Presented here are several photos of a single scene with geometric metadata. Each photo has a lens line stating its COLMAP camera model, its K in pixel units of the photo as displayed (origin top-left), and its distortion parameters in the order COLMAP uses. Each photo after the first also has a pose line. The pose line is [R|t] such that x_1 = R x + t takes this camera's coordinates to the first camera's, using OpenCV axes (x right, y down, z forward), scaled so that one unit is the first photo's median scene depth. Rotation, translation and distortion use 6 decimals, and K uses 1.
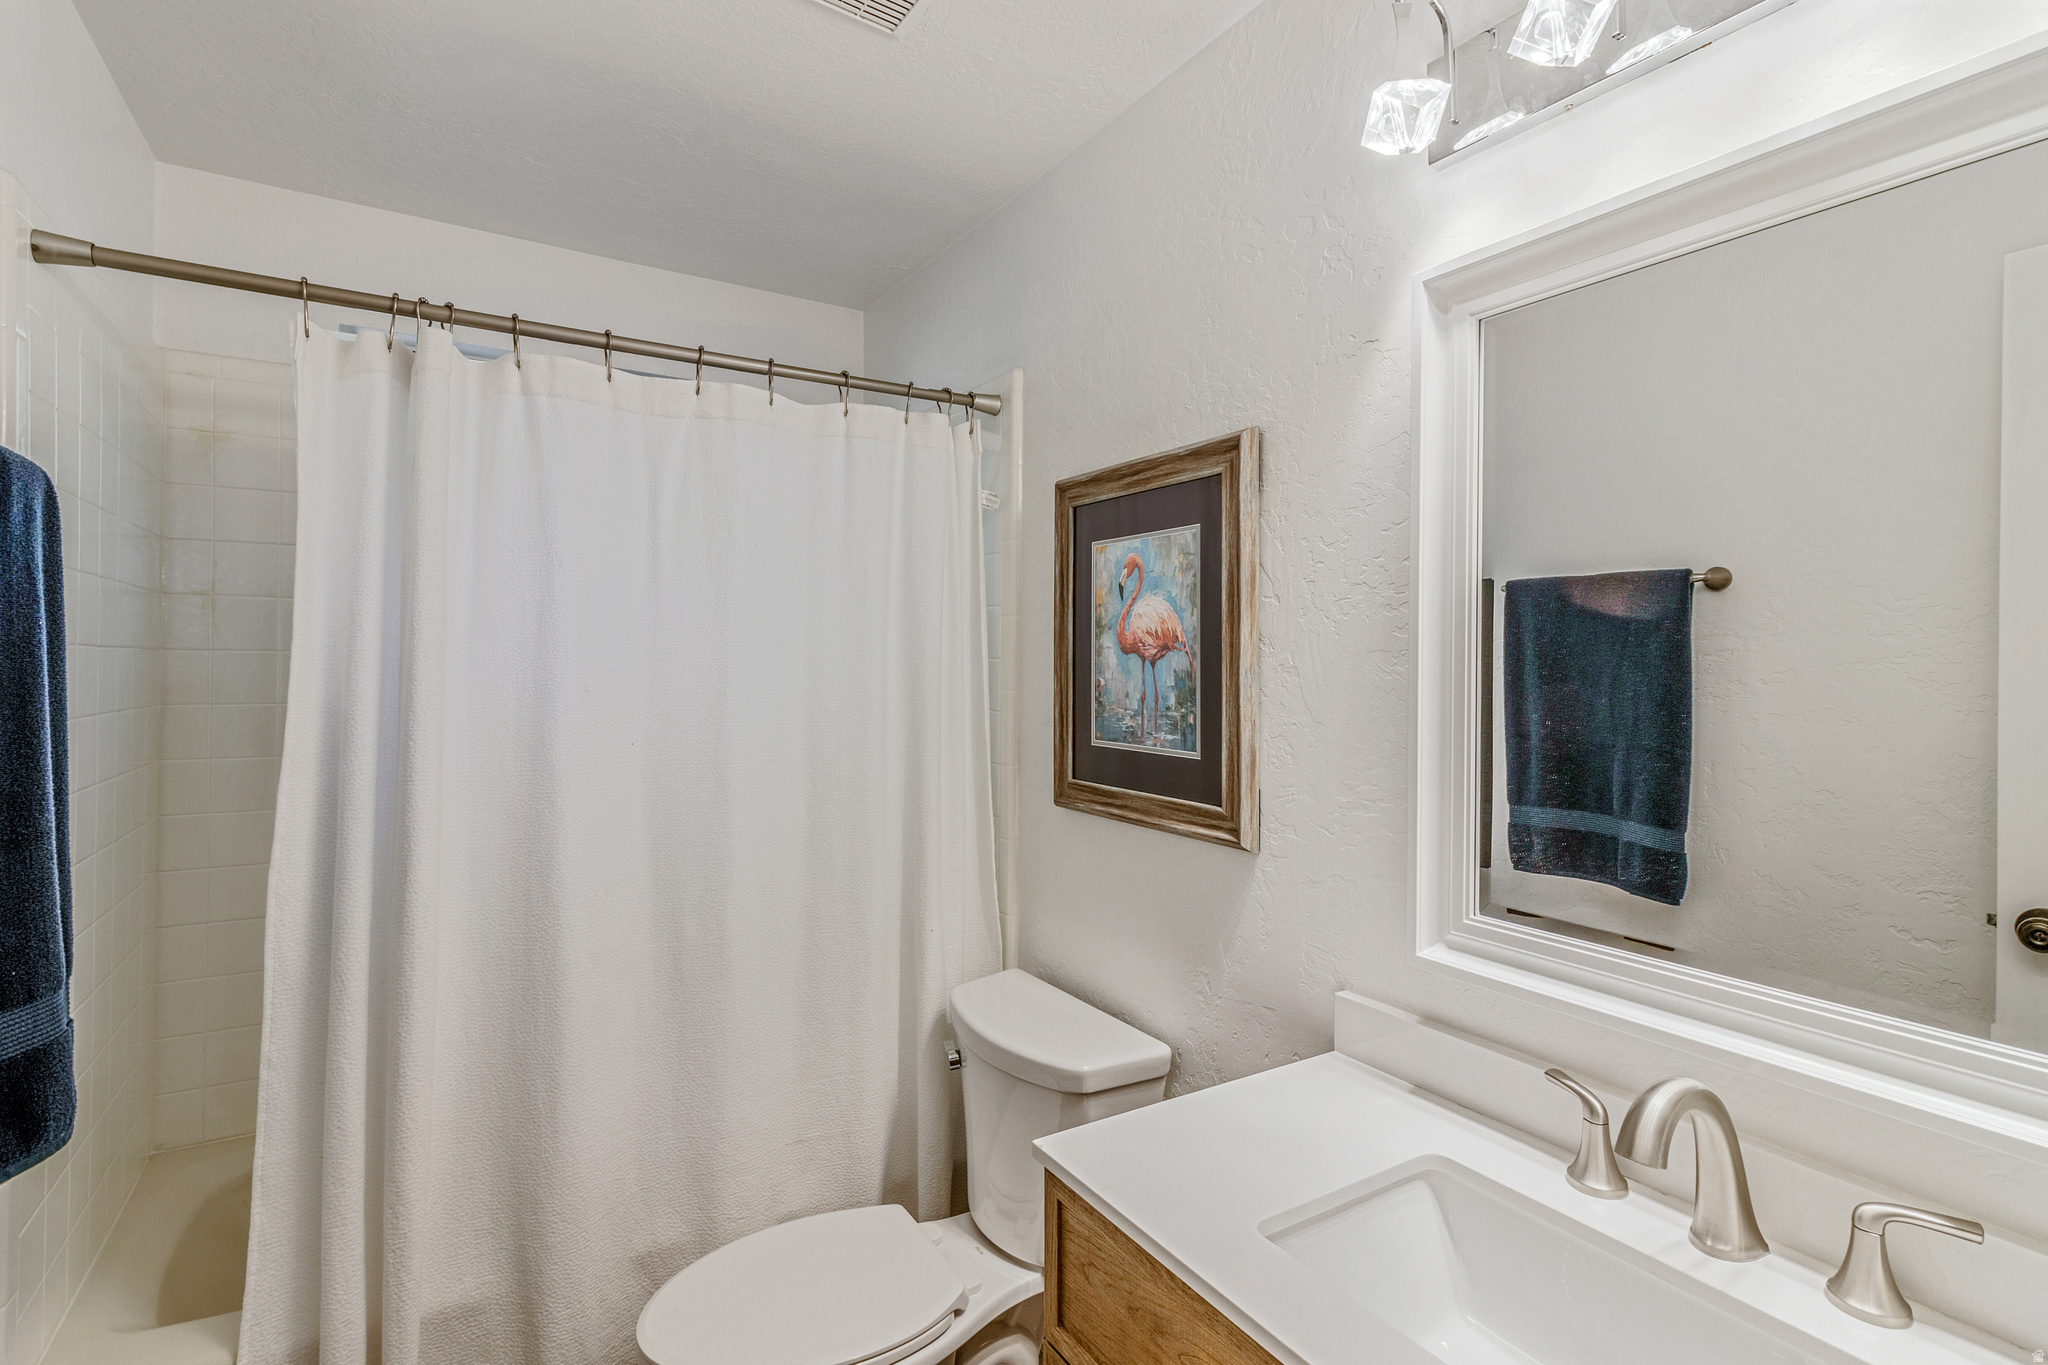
lens RADIAL K [[975.8, 0, 1018.4], [0, 975.8, 661.1], [0, 0, 1]] dist [0.001229, -0.000128]
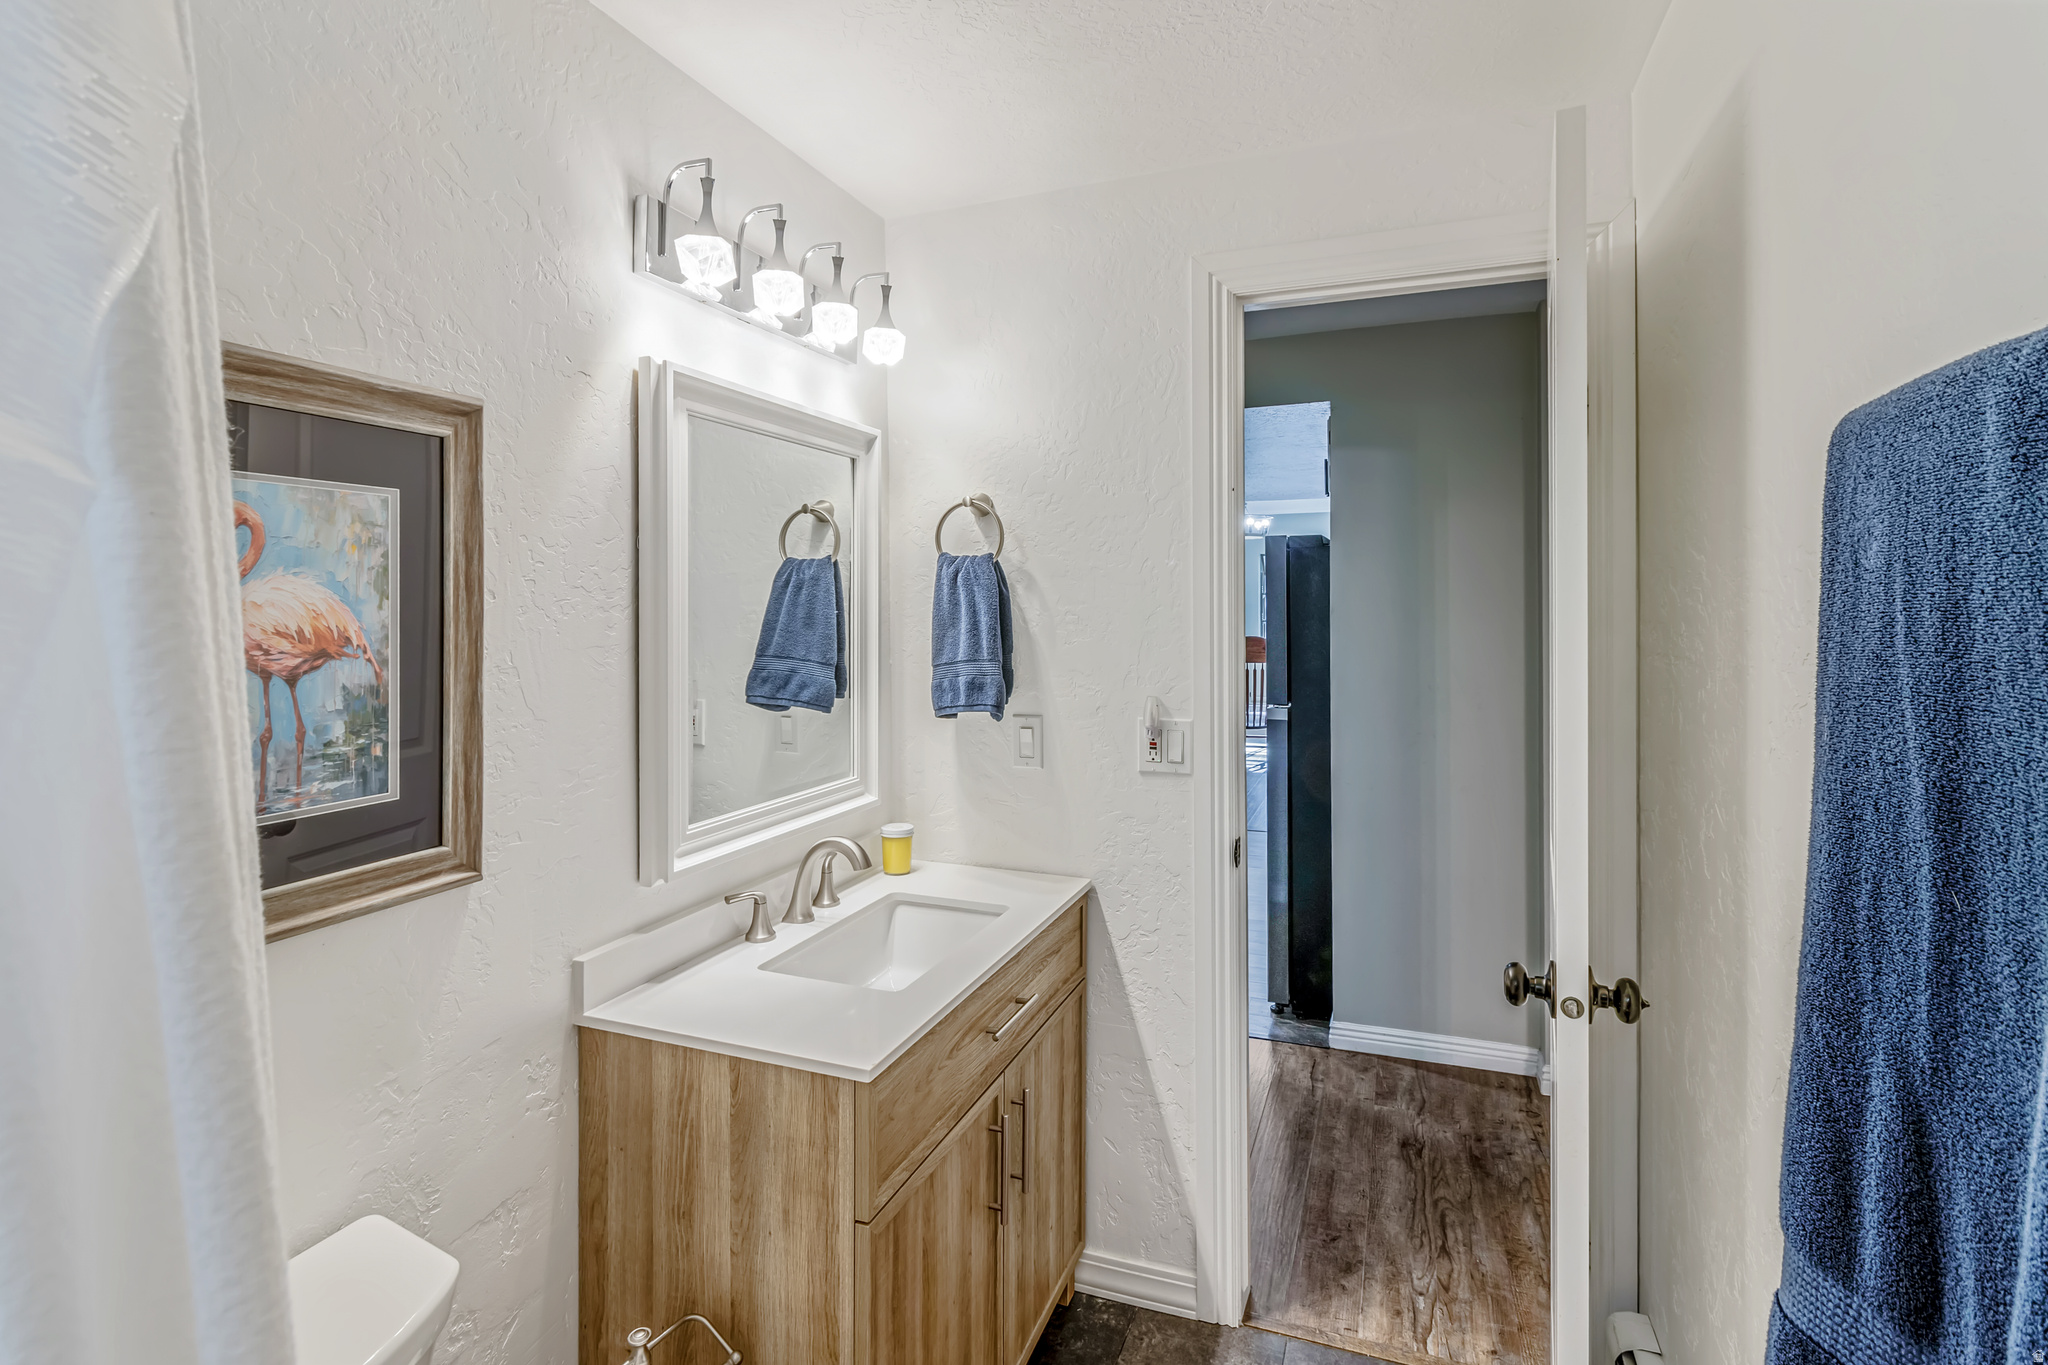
lens RADIAL K [[968.3, 0, 1027.1], [0, 968.3, 609.6], [0, 0, 1]] dist [0.000878, 0.000148]
pose [[-0.605405, -0.008081, 0.795877, -0.692652], [-0.003012, 0.999965, 0.007862, -0.053205], [-0.795912, 0.002363, -0.605408, 1.041014]]
